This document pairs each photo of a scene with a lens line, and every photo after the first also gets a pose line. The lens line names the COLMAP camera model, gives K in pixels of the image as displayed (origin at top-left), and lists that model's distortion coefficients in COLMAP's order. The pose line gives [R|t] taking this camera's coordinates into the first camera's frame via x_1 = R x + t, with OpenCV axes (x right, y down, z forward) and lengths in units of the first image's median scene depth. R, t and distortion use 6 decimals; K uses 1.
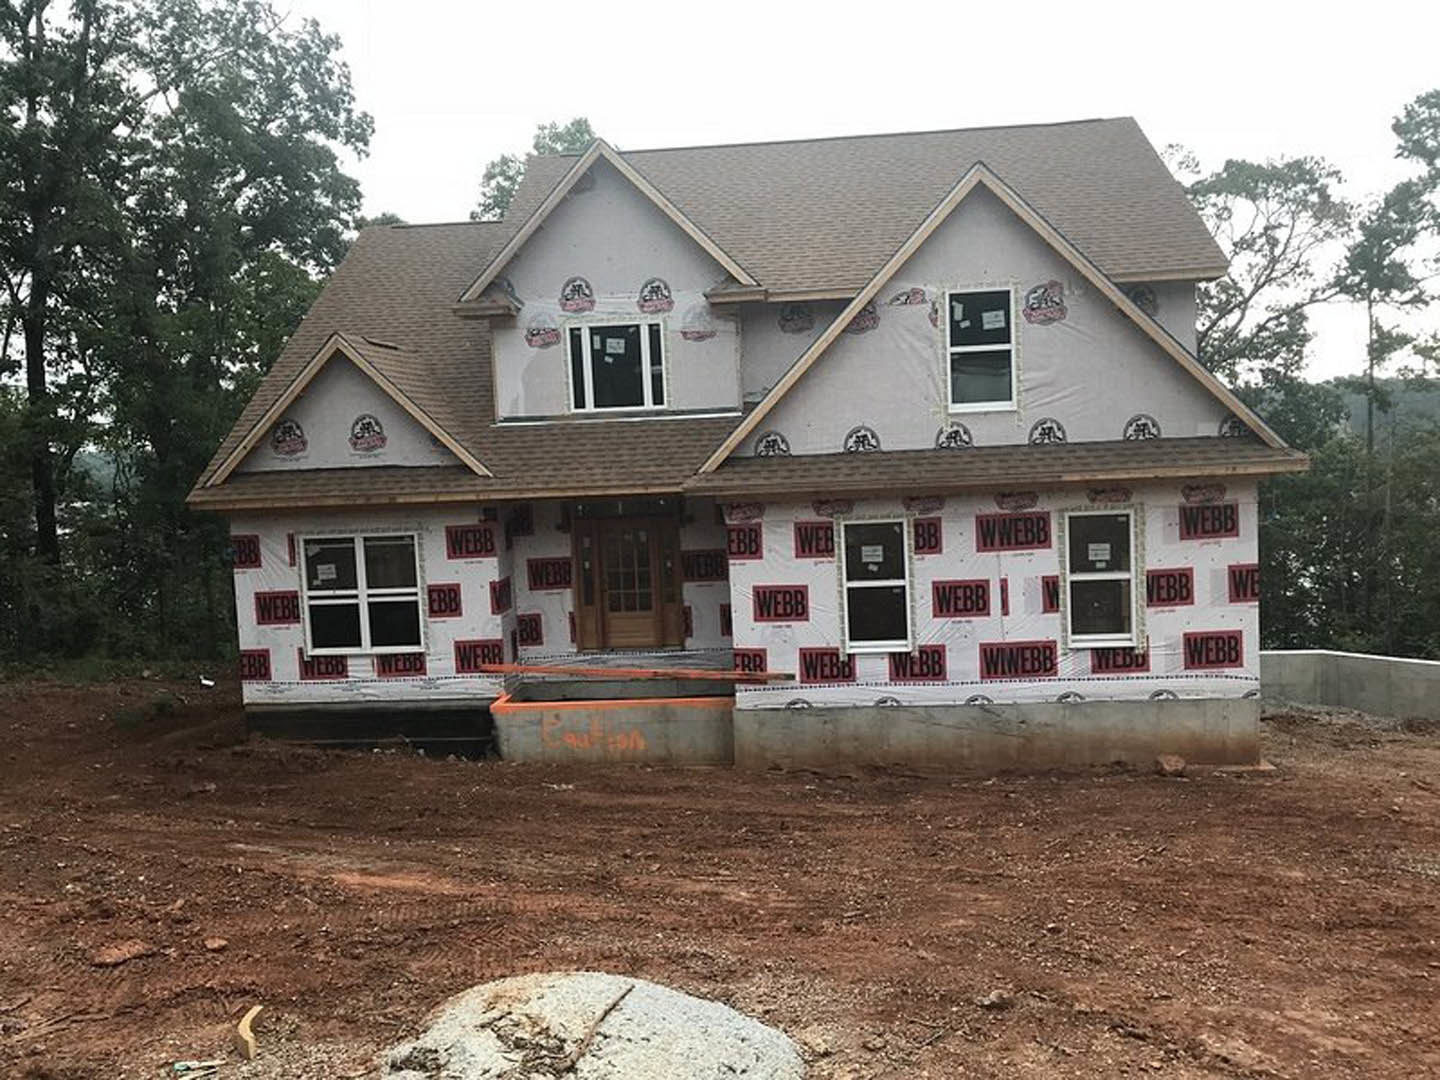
lens RADIAL K [[1195.7, 0, 716.5], [0, 1195.7, 538.6], [0, 0, 1]] dist [0.027247, -0.045659]
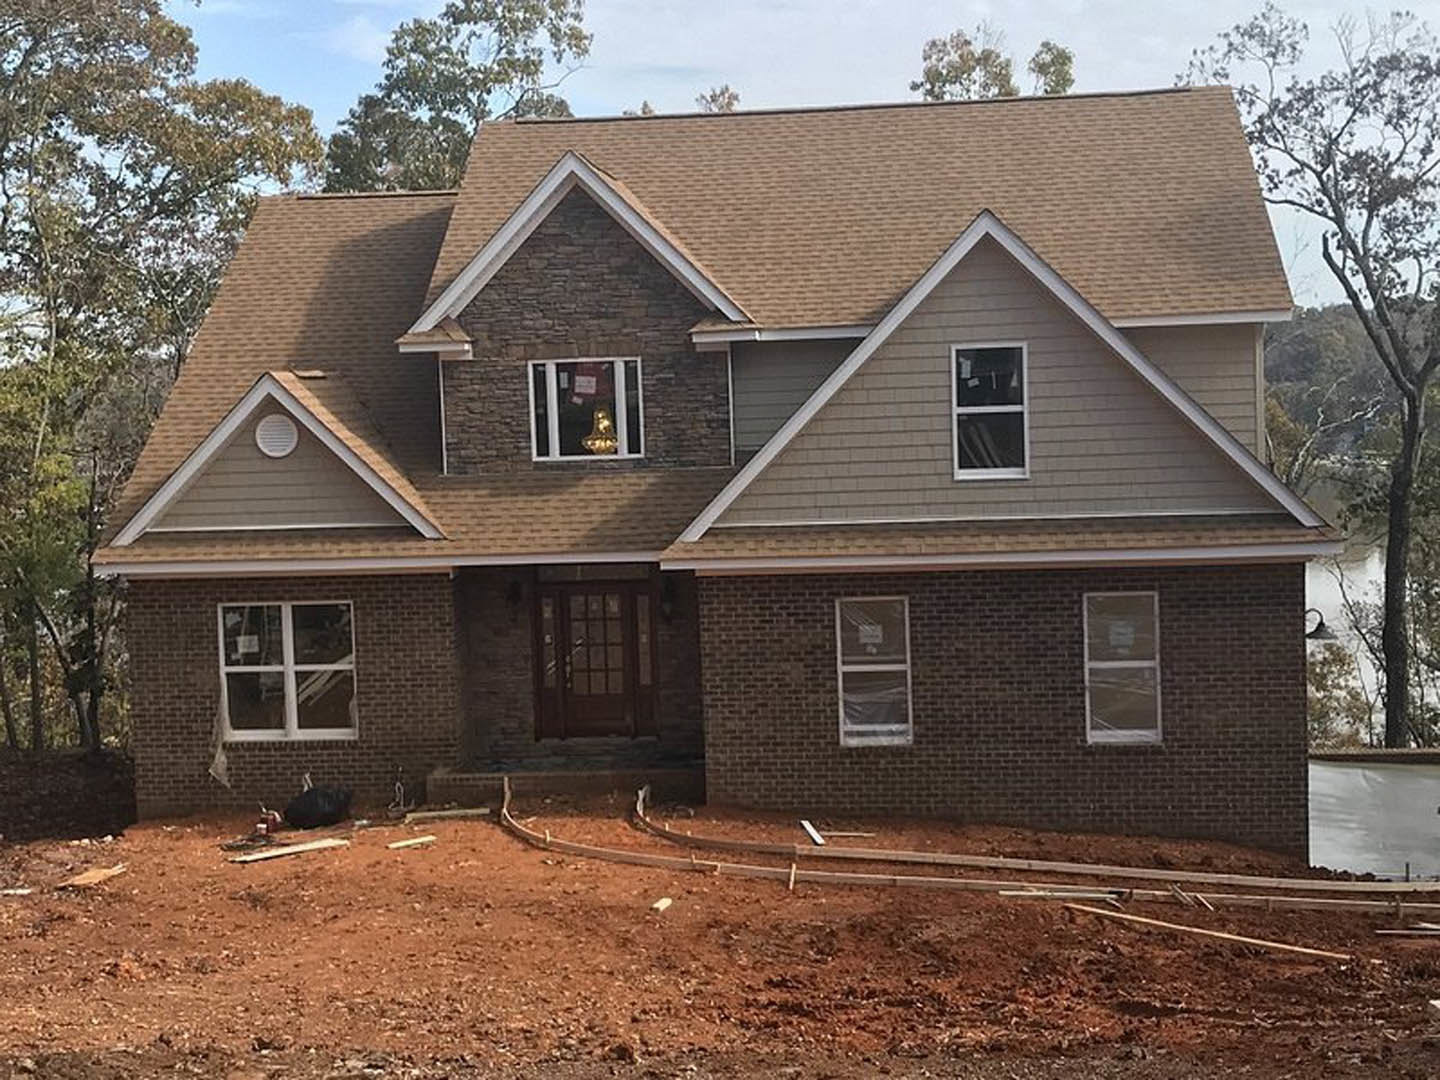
lens RADIAL K [[2183.0, 0, 712.4], [0, 2183.0, 506.5], [0, 0, 1]] dist [0.097480, 0.000000]
pose [[0.999761, 0.013800, -0.016951, 0.035009], [-0.014248, 0.999544, -0.026619, -0.033989], [0.016576, 0.026854, 0.999502, -0.574100]]
